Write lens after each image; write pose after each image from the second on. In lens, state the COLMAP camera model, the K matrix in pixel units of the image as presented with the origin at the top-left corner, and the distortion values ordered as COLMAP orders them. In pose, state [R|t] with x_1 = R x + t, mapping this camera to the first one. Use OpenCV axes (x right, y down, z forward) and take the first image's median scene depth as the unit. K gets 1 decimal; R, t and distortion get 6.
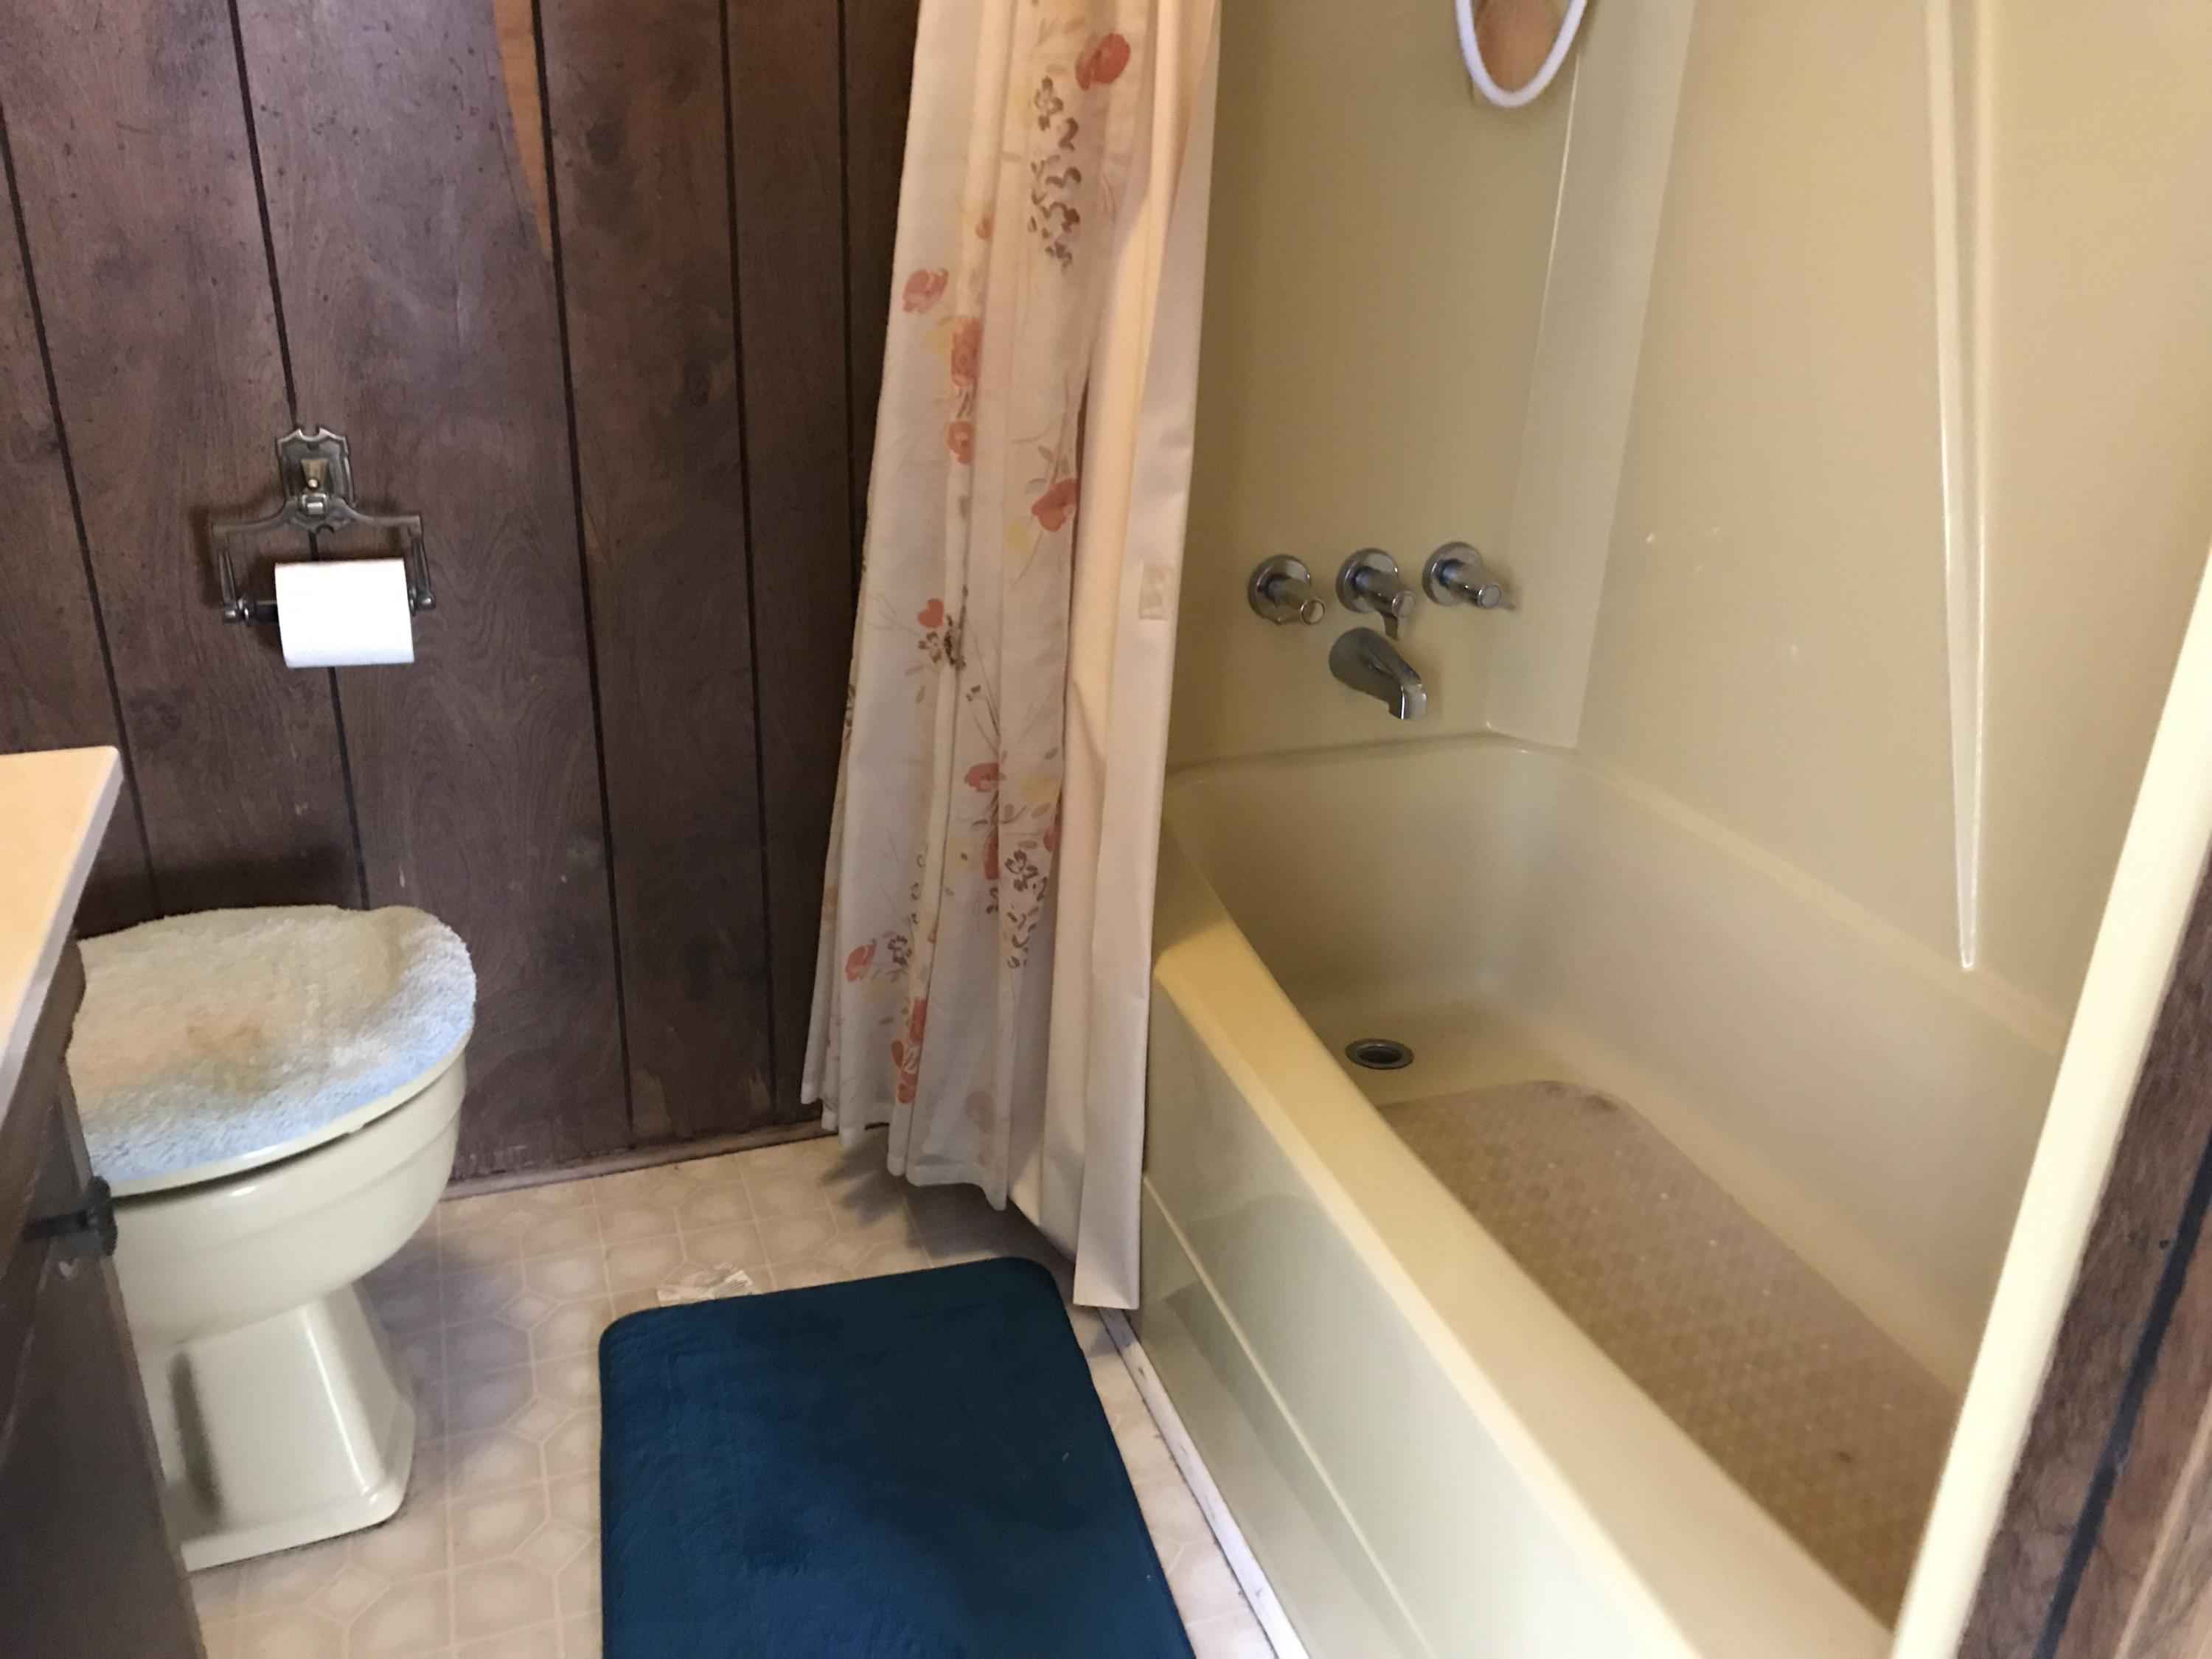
lens RADIAL K [[1848.7, 0, 1106.0], [0, 1848.7, 829.5], [0, 0, 1]] dist [0.095897, -0.123439]
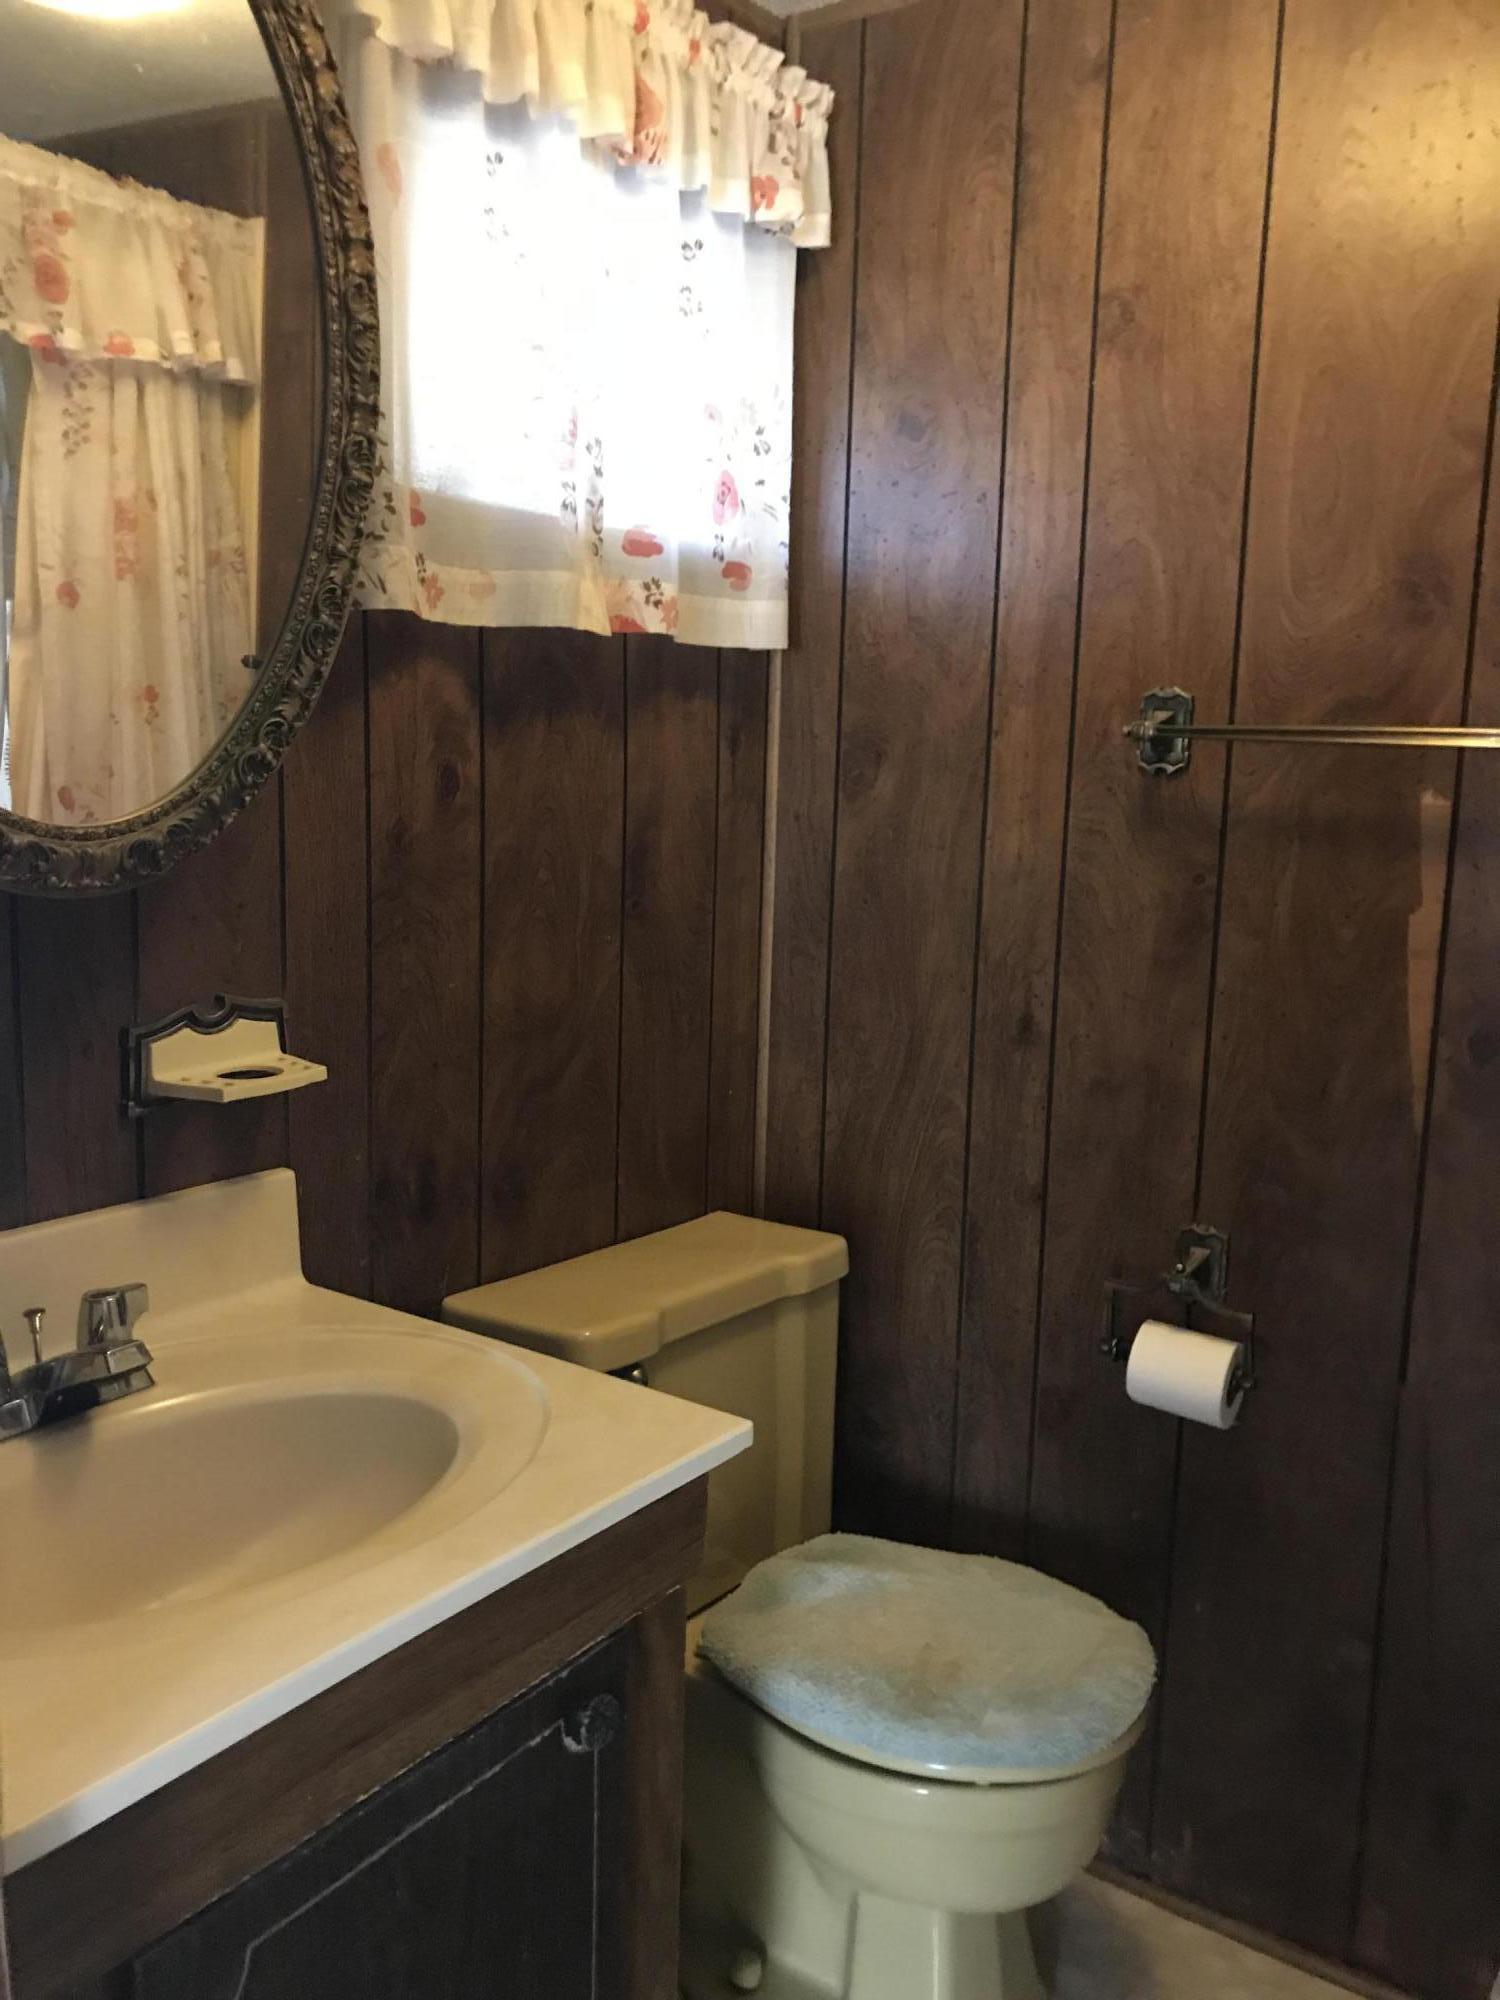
lens RADIAL K [[1671.5, 0, 750.0], [0, 1671.5, 1000.0], [0, 0, 1]] dist [0.095897, -0.123439]
pose [[0.573096, 0.115256, -0.811343, 0.311630], [-0.349965, 0.929660, -0.115136, -0.119088], [0.741003, 0.349925, 0.573120, 0.070008]]
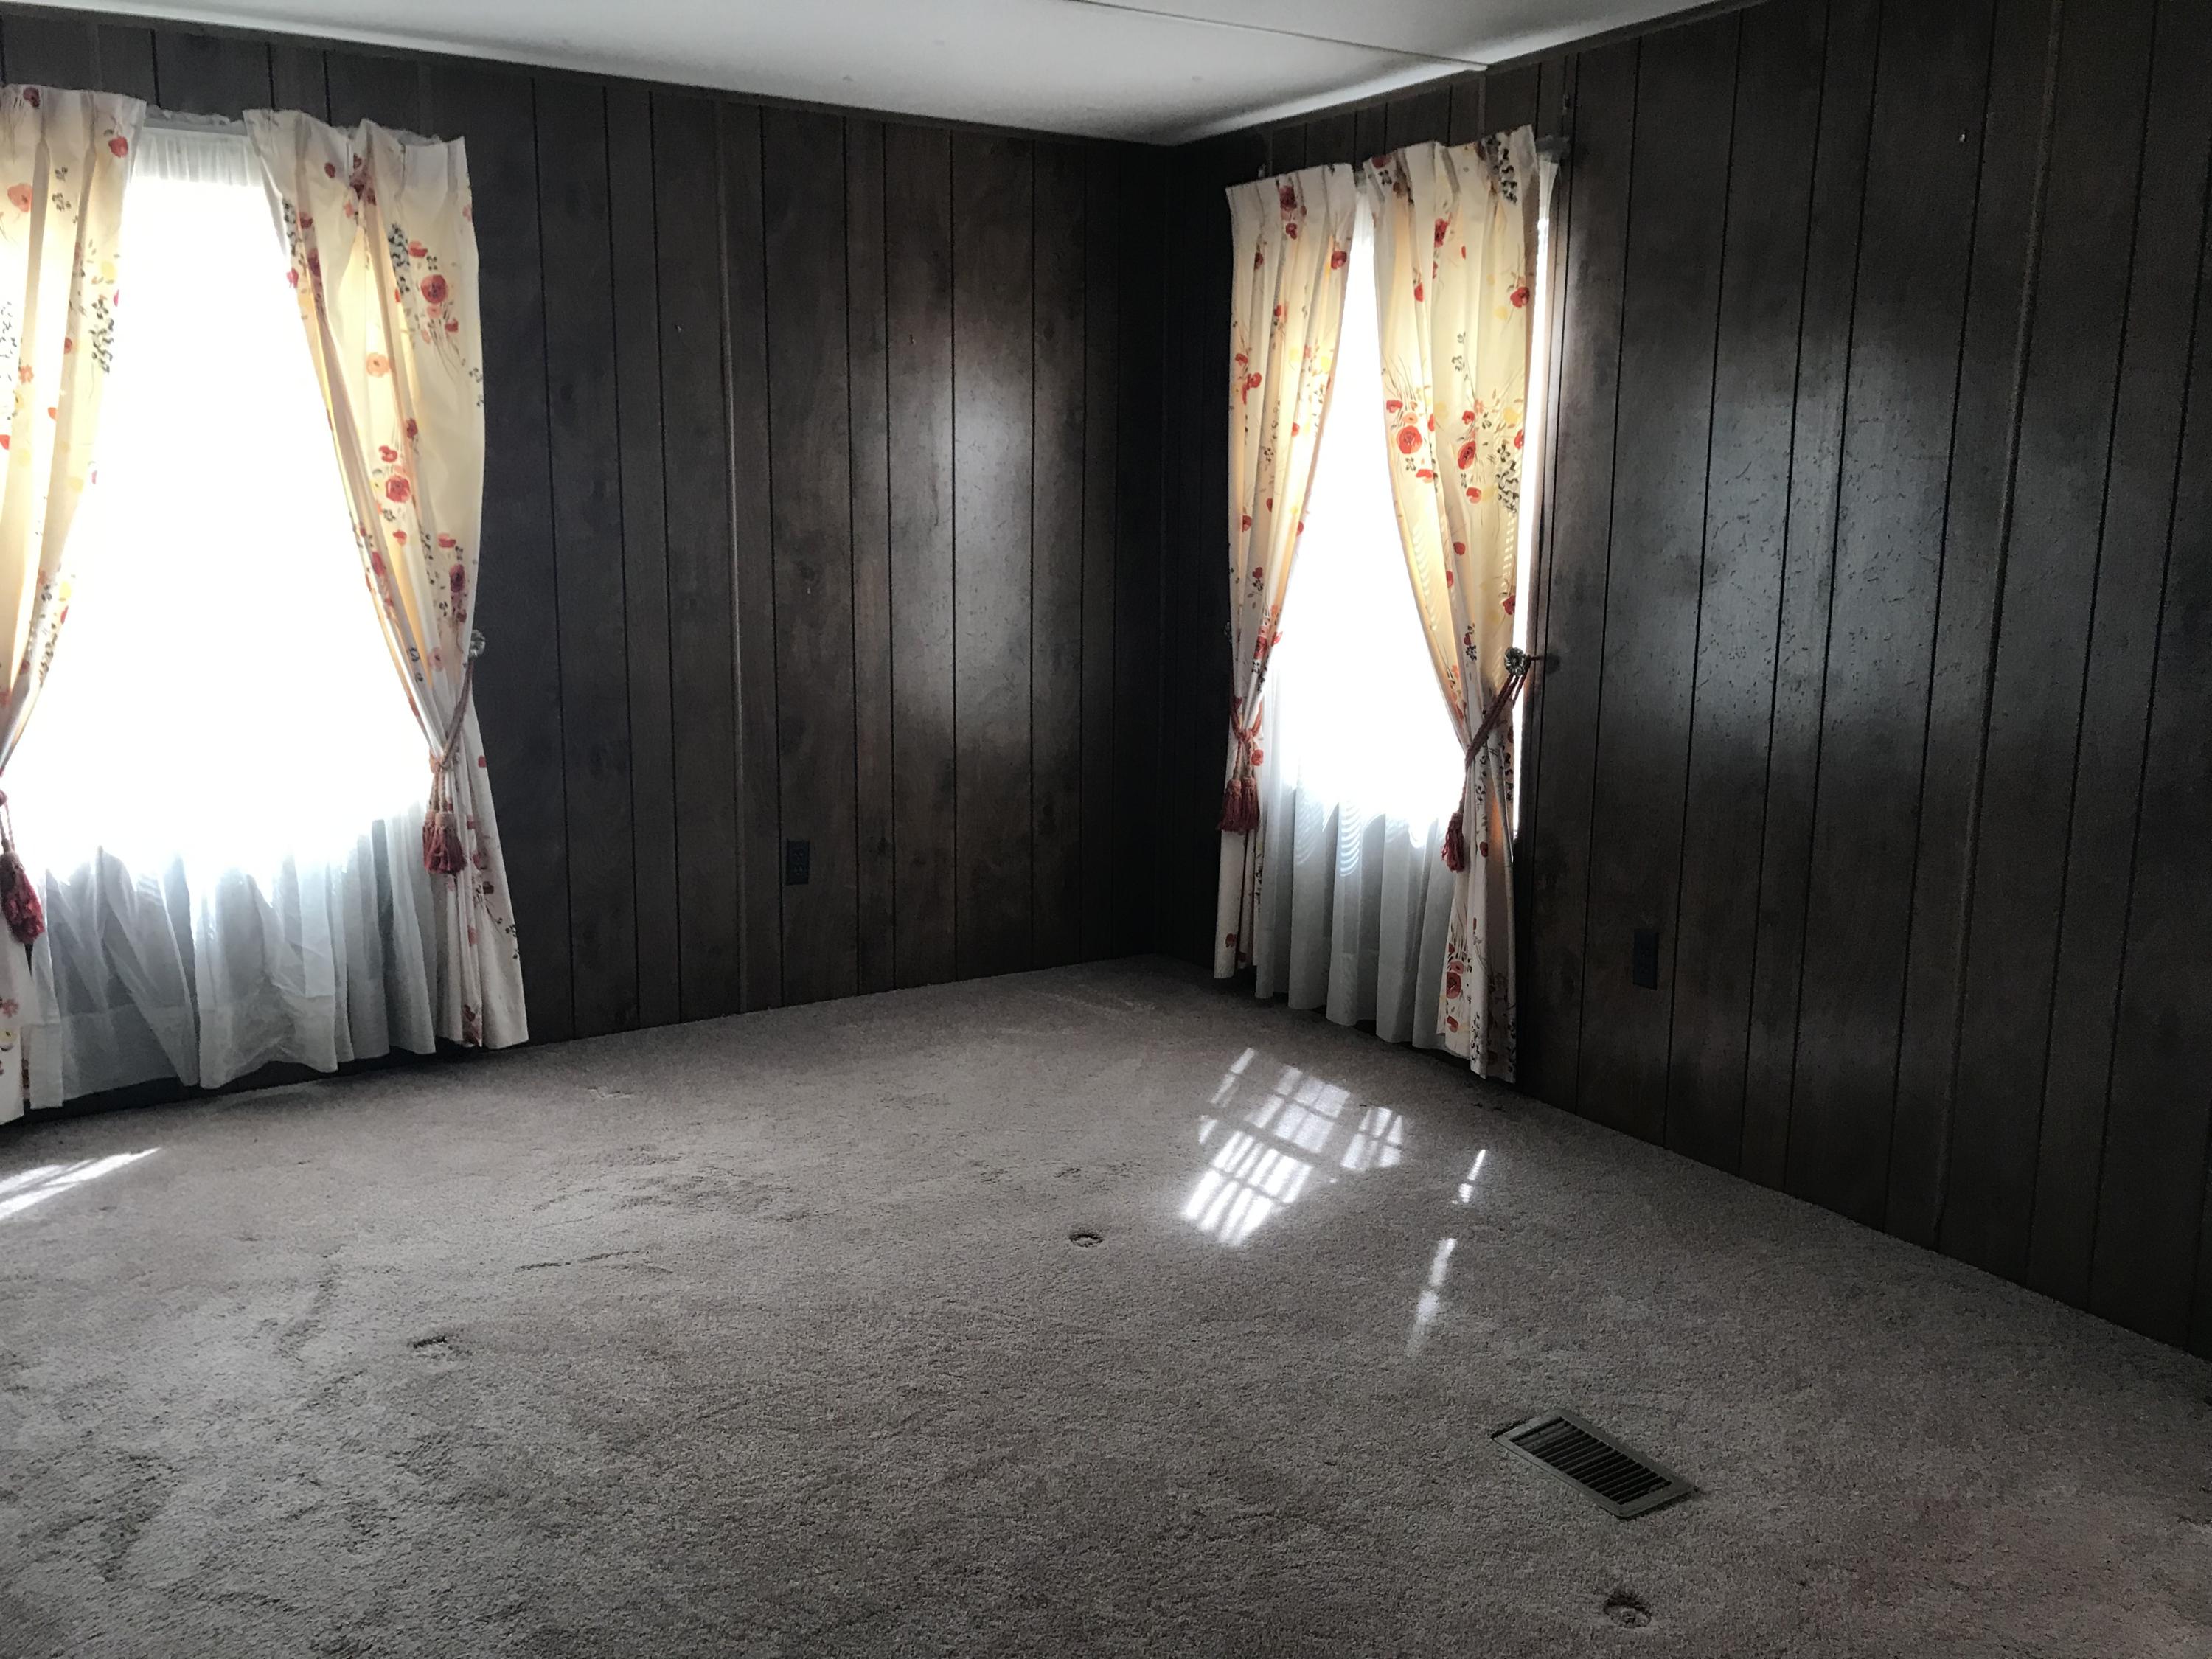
lens RADIAL K [[1848.7, 0, 1106.0], [0, 1848.7, 829.5], [0, 0, 1]] dist [0.095897, -0.123439]
pose [[0.781217, -0.026164, -0.623711, 1.617507], [-0.229956, 0.916803, -0.326486, 0.579466], [0.580362, 0.398483, 0.710205, -1.021997]]
